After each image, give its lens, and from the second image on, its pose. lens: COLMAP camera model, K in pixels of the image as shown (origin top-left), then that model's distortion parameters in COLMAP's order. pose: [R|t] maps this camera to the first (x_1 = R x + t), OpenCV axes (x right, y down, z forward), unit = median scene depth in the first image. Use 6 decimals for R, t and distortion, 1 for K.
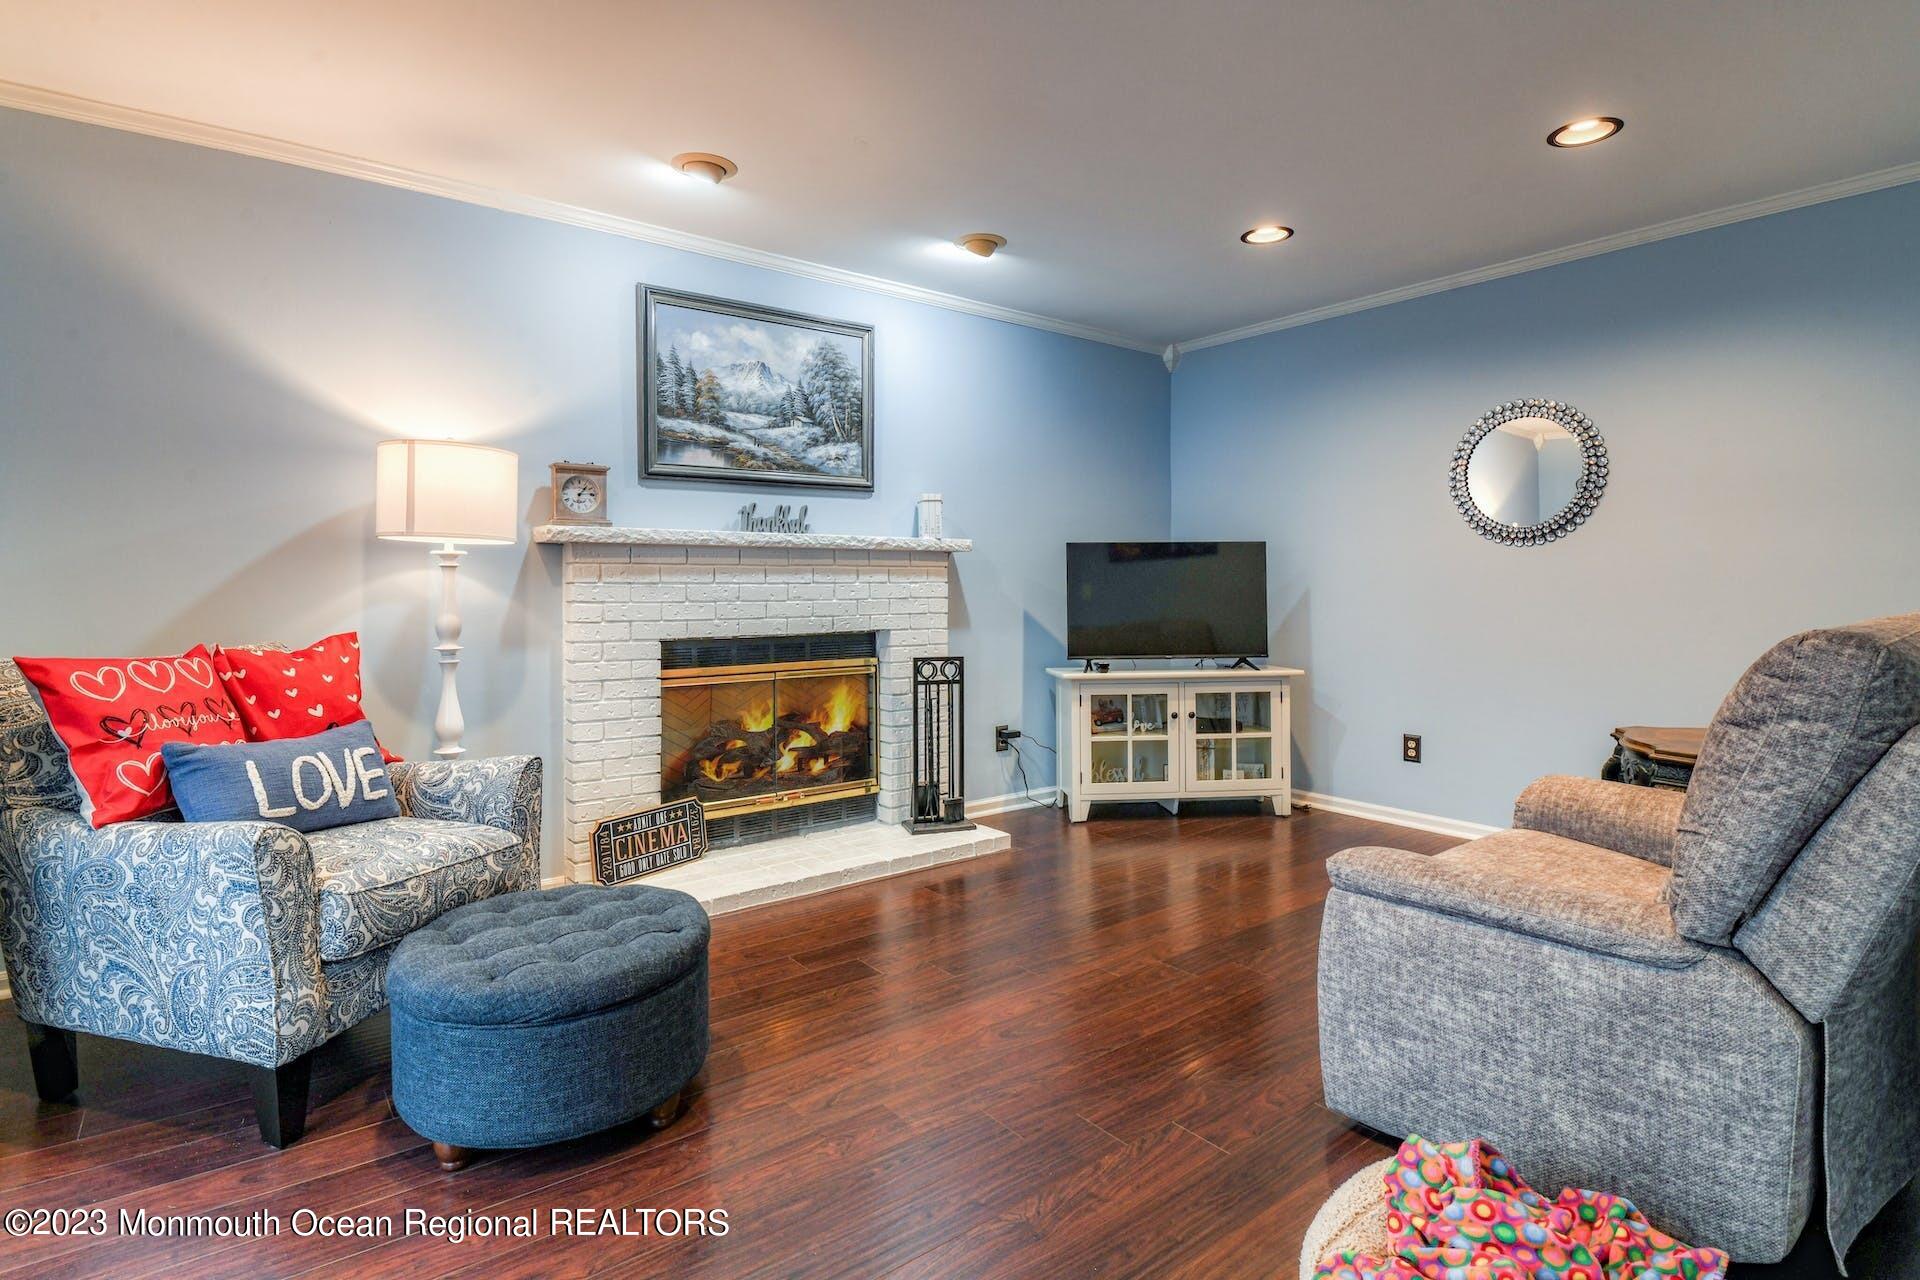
lens RADIAL K [[950.3, 0, 961.2], [0, 950.3, 626.2], [0, 0, 1]] dist [-0.002436, -0.013962]
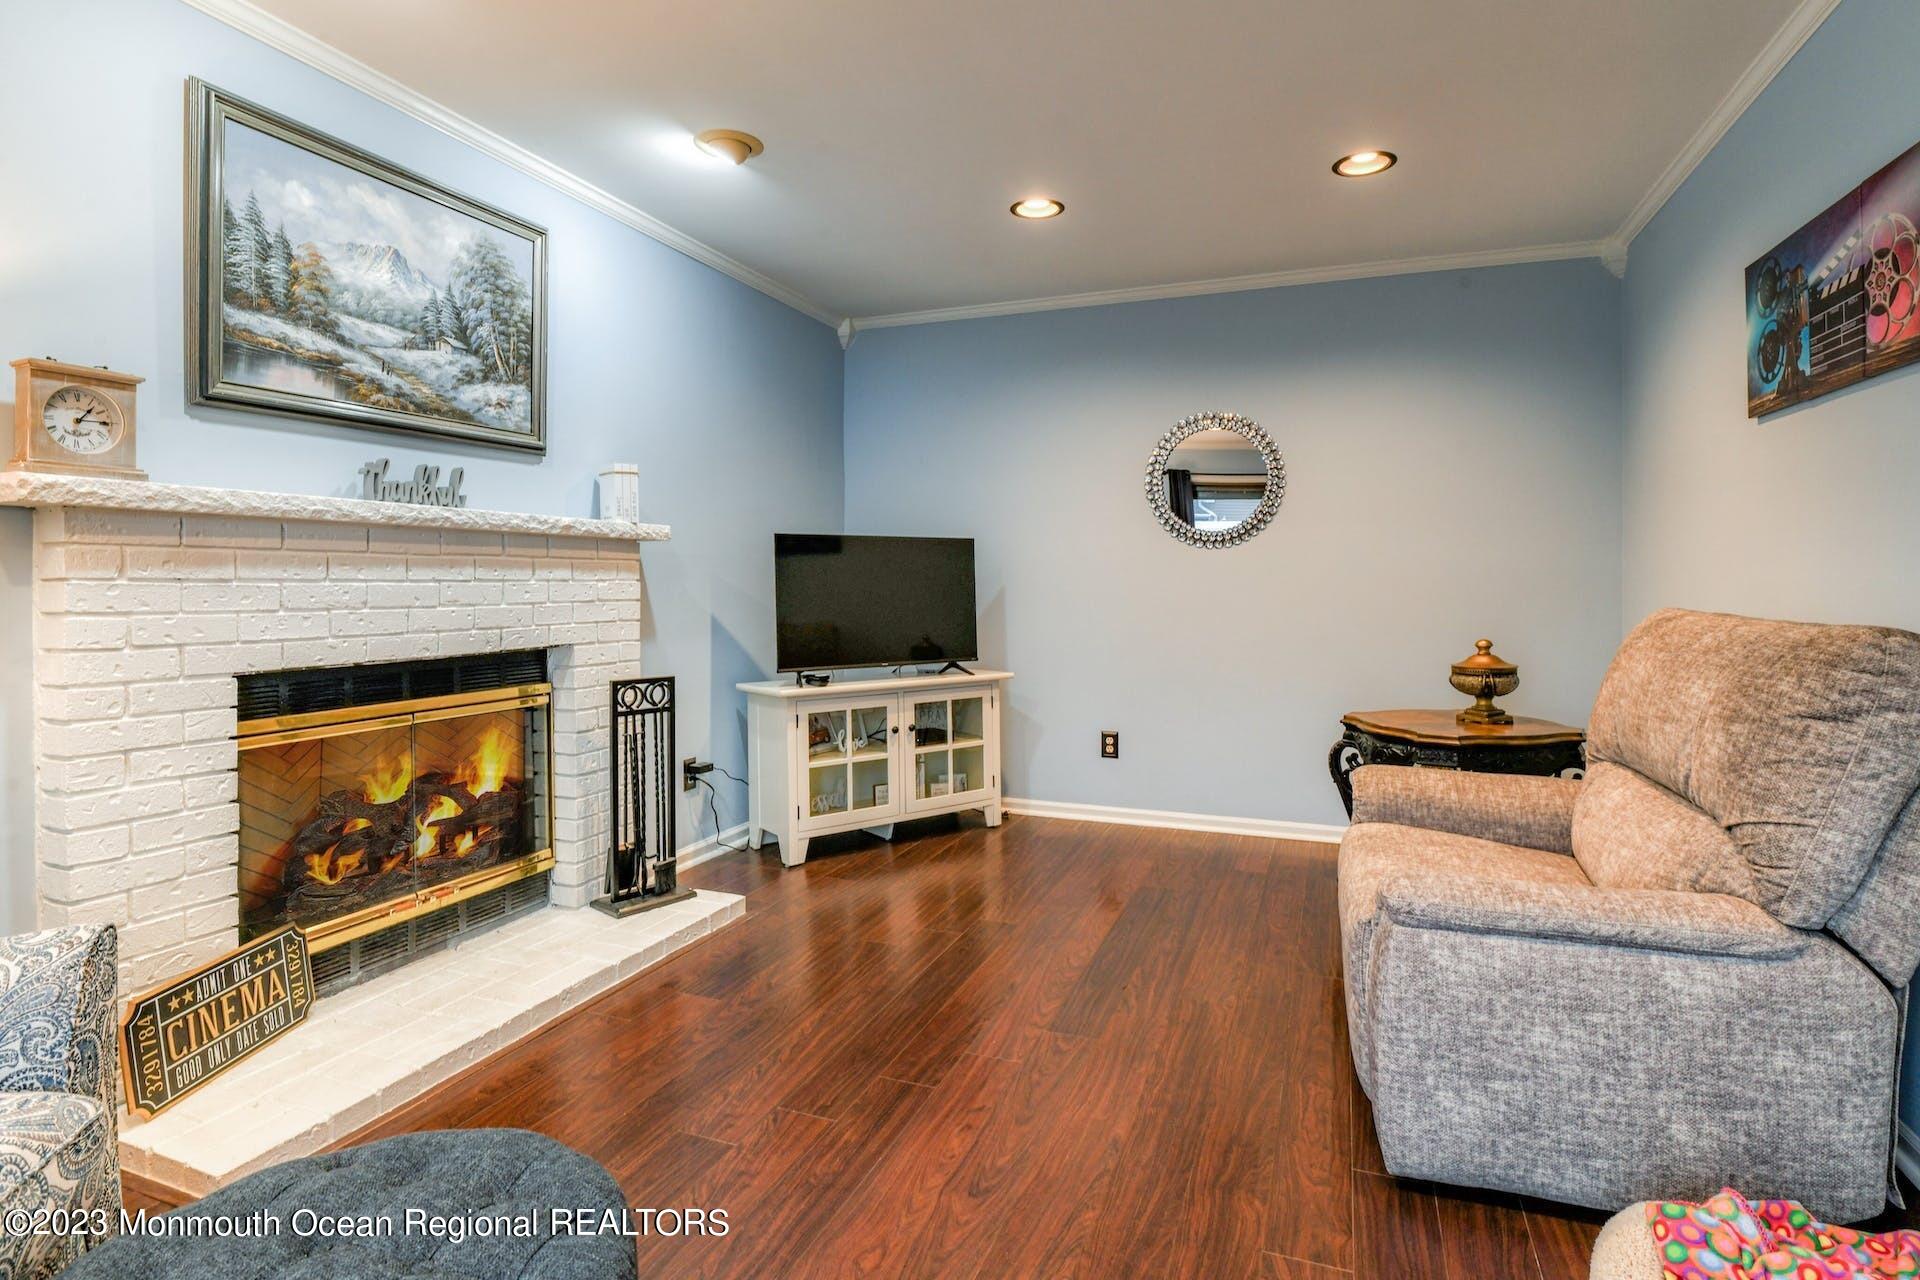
lens RADIAL K [[957.9, 0, 971.9], [0, 957.9, 612.0], [0, 0, 1]] dist [-0.011191, -0.006649]
pose [[0.855857, -0.013202, 0.517044, -0.217398], [0.020113, 0.999768, -0.007764, -0.010505], [-0.516821, 0.017044, 0.855924, 0.232442]]
